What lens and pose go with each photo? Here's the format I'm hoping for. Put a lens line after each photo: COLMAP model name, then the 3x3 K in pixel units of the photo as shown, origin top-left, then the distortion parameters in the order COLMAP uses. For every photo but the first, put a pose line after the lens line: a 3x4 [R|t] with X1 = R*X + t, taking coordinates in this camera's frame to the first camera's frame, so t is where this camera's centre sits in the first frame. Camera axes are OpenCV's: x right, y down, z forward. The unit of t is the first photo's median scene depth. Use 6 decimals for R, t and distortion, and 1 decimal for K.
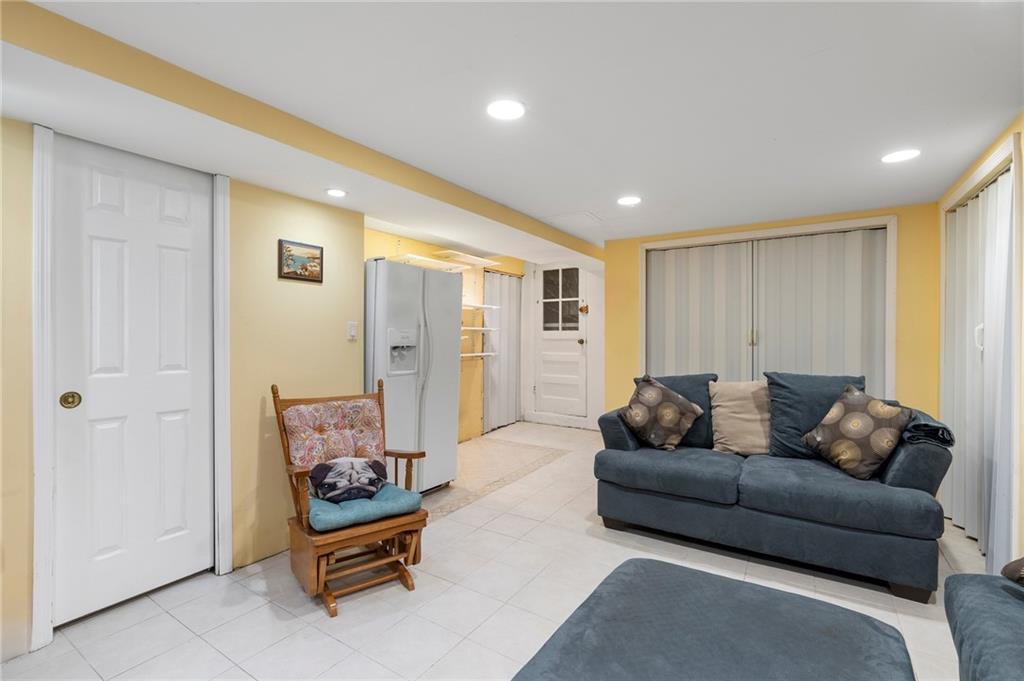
lens RADIAL K [[471.4, 0, 514.7], [0, 471.4, 337.1], [0, 0, 1]] dist [-0.000007, 0.000263]
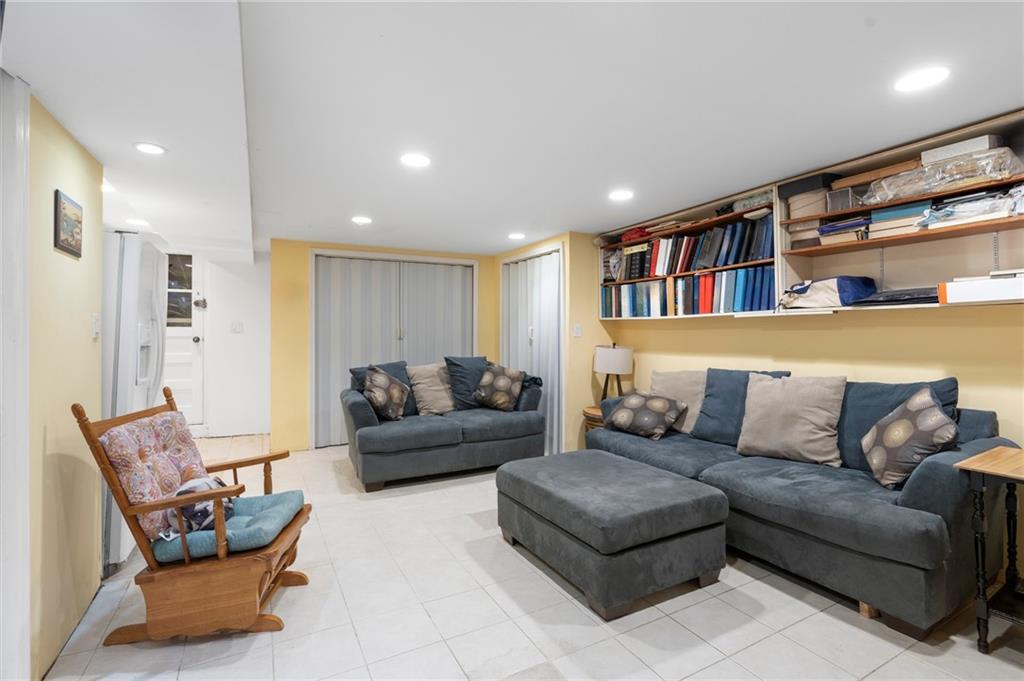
lens RADIAL K [[471.4, 0, 514.7], [0, 471.4, 337.1], [0, 0, 1]] dist [-0.000007, 0.000263]
pose [[0.484806, -0.009420, 0.874571, -0.700051], [0.004630, 0.999956, 0.008204, 0.001064], [-0.874610, 0.000072, 0.484828, 0.094182]]
